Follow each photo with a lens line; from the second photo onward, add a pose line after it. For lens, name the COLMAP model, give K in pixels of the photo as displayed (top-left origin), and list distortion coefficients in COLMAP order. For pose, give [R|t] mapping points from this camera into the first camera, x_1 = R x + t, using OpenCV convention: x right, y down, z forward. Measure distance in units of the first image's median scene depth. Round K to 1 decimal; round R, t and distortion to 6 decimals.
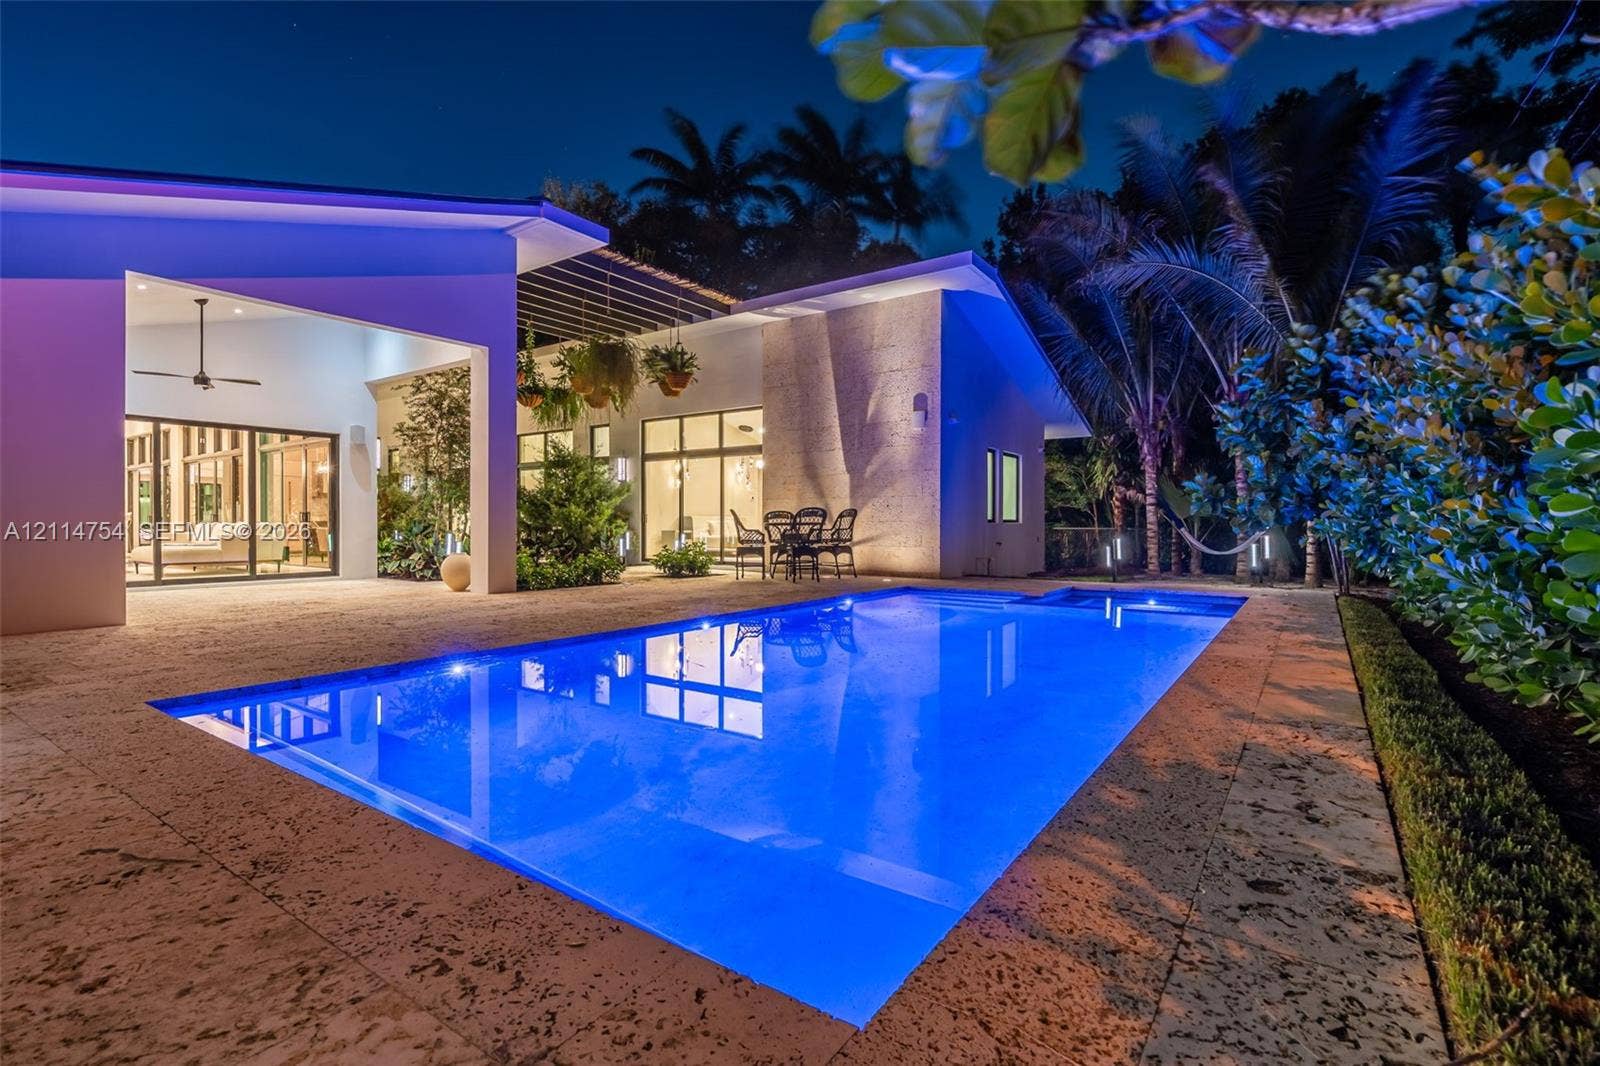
lens RADIAL K [[737.3, 0, 858.1], [0, 737.3, 542.4], [0, 0, 1]] dist [-0.004964, 0.000954]
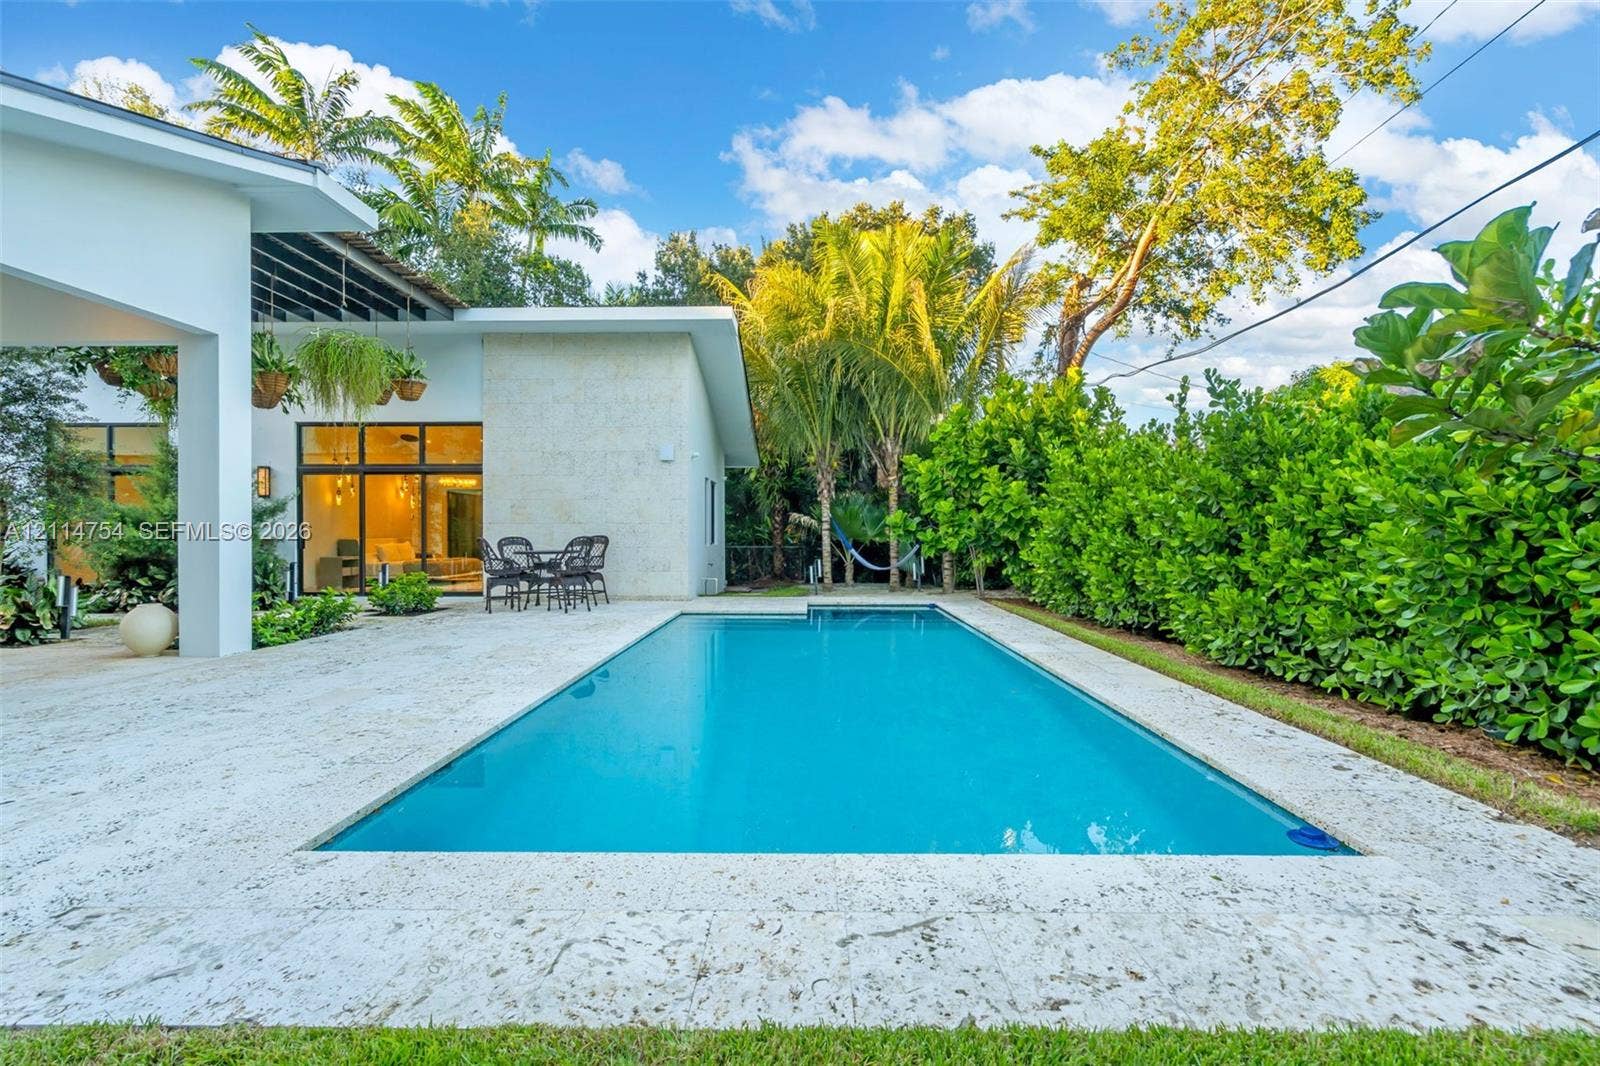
lens RADIAL K [[737.3, 0, 794.3], [0, 737.3, 536.7], [0, 0, 1]] dist [-0.004964, 0.000954]
pose [[0.827838, -0.005046, 0.560945, -0.475020], [0.011005, 0.999913, -0.007246, -0.046832], [-0.560860, 0.012171, 0.827821, 0.038092]]
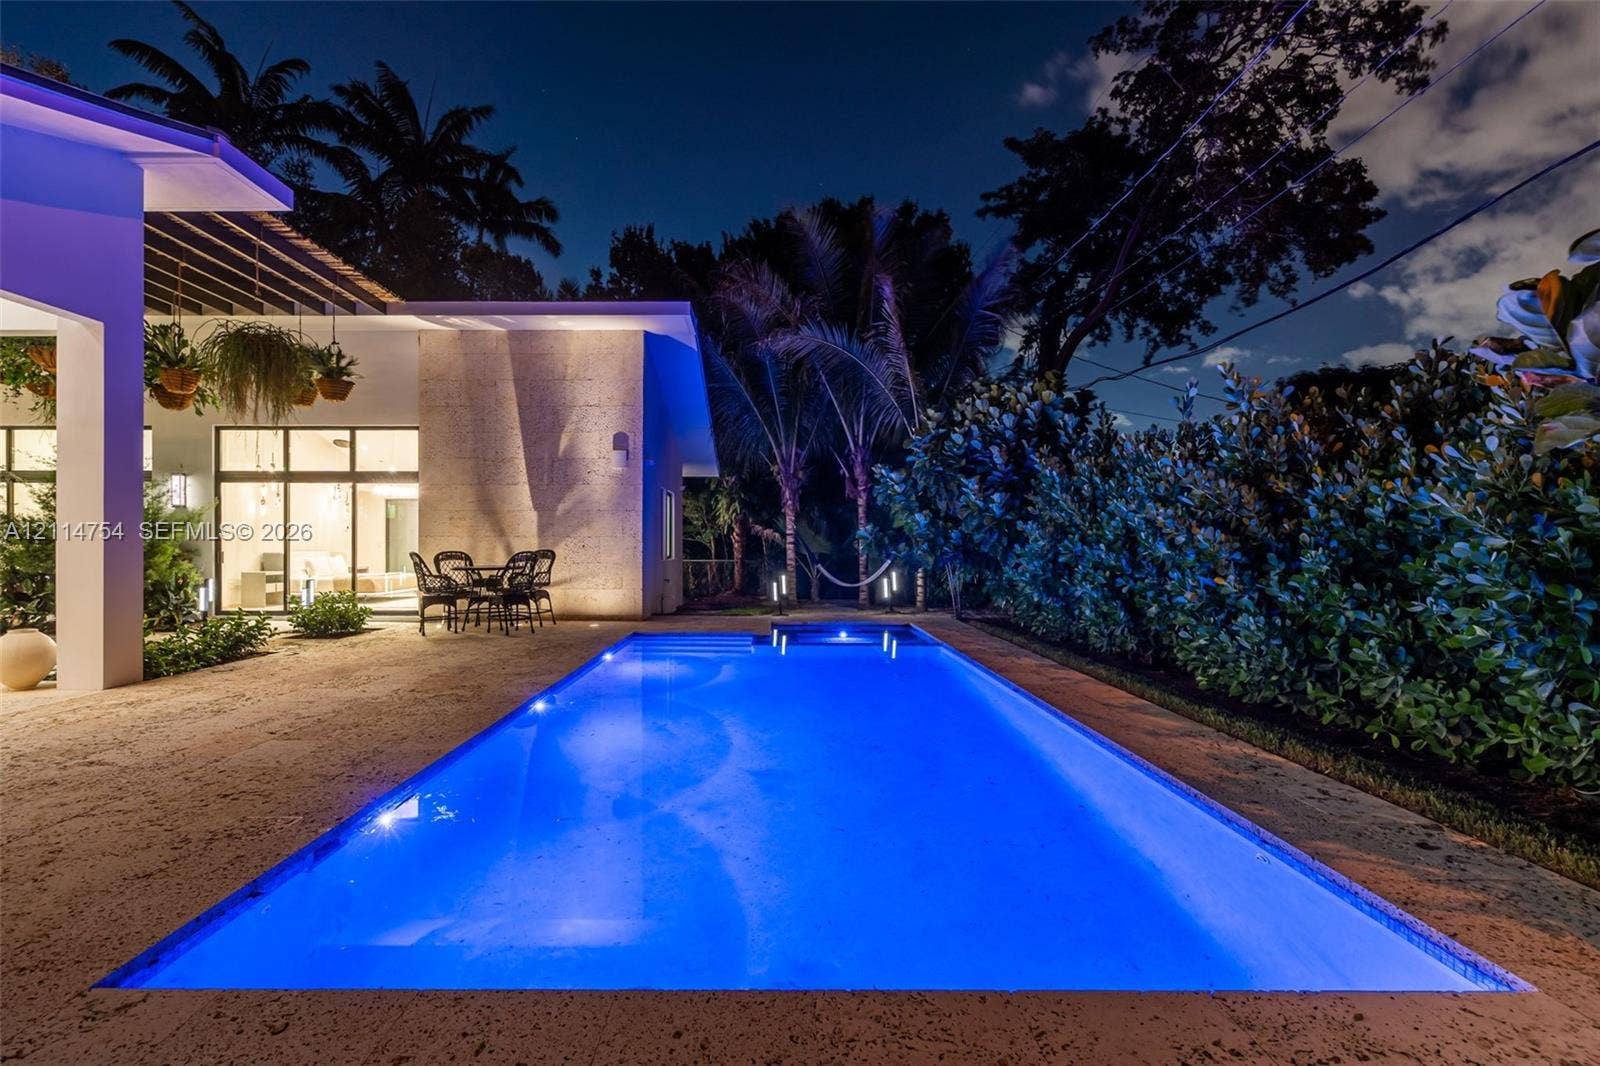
lens RADIAL K [[737.3, 0, 758.7], [0, 737.3, 549.4], [0, 0, 1]] dist [-0.004964, 0.000954]
pose [[0.825308, -0.004333, 0.564666, -0.423236], [0.007467, 0.999967, -0.003241, -0.056205], [-0.564634, 0.006891, 0.825313, 0.119349]]
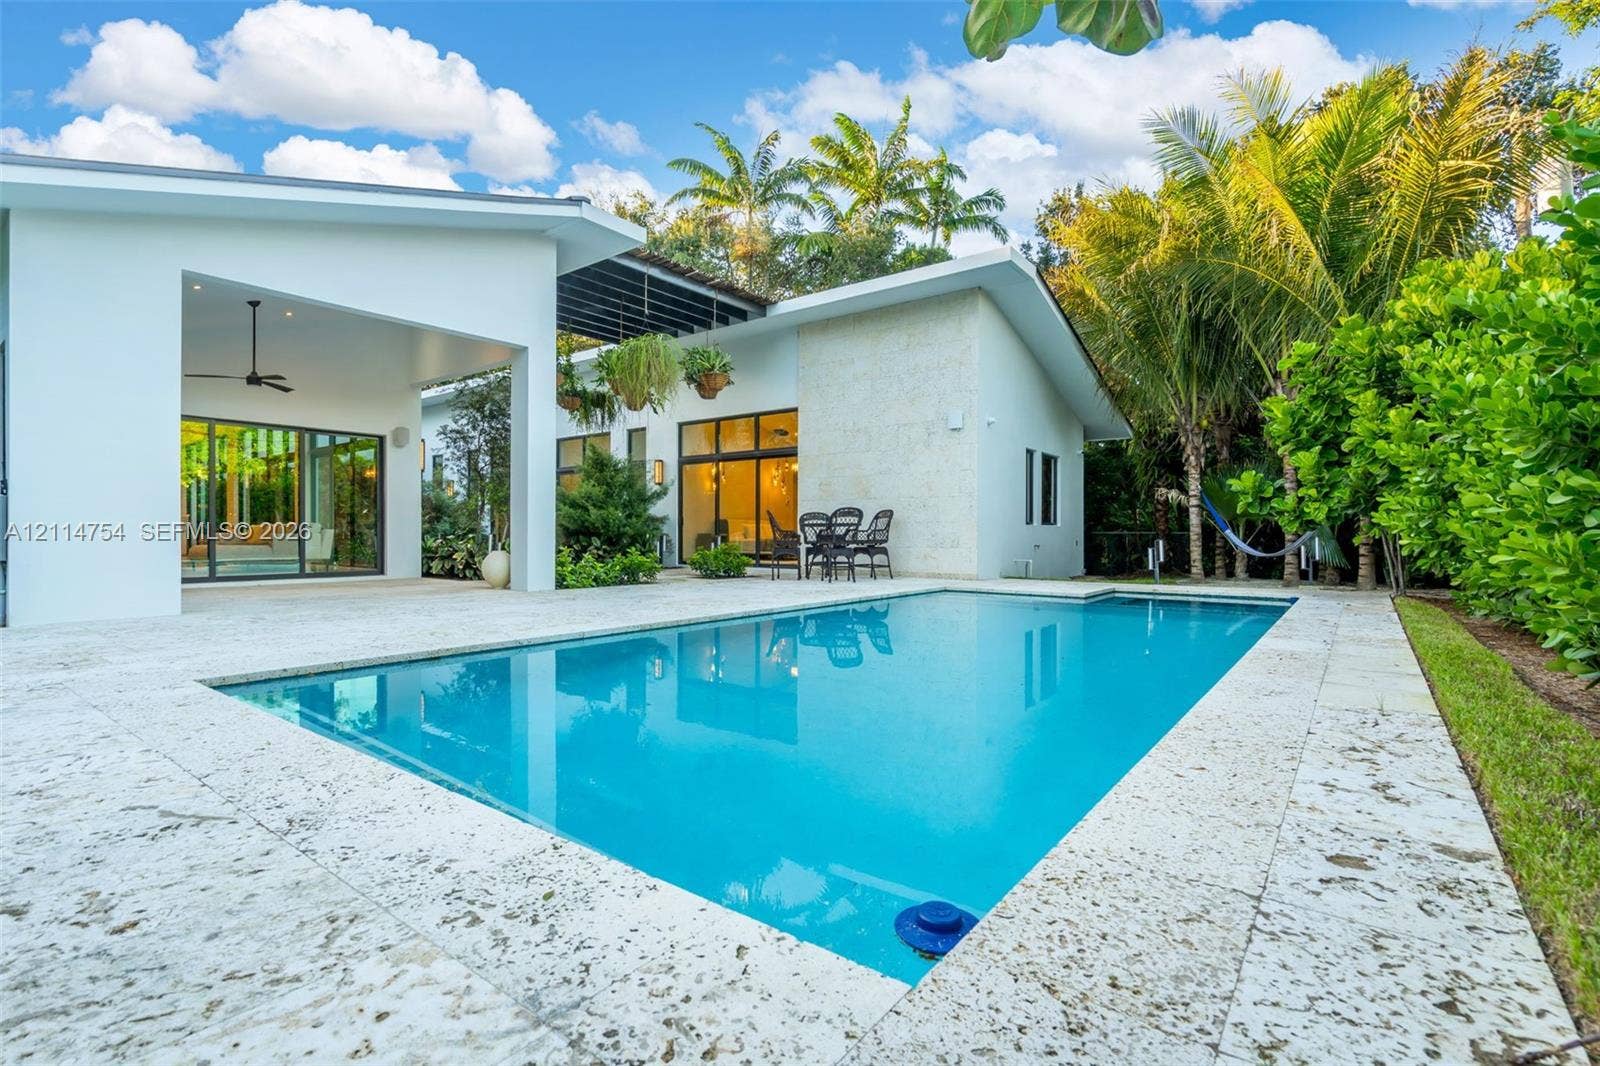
lens RADIAL K [[737.3, 0, 861.1], [0, 737.3, 547.9], [0, 0, 1]] dist [-0.004964, 0.000954]
pose [[0.999131, 0.001415, -0.041648, -0.004622], [-0.001832, 0.999949, -0.009975, 0.021441], [0.041632, 0.010043, 0.999083, 0.012212]]
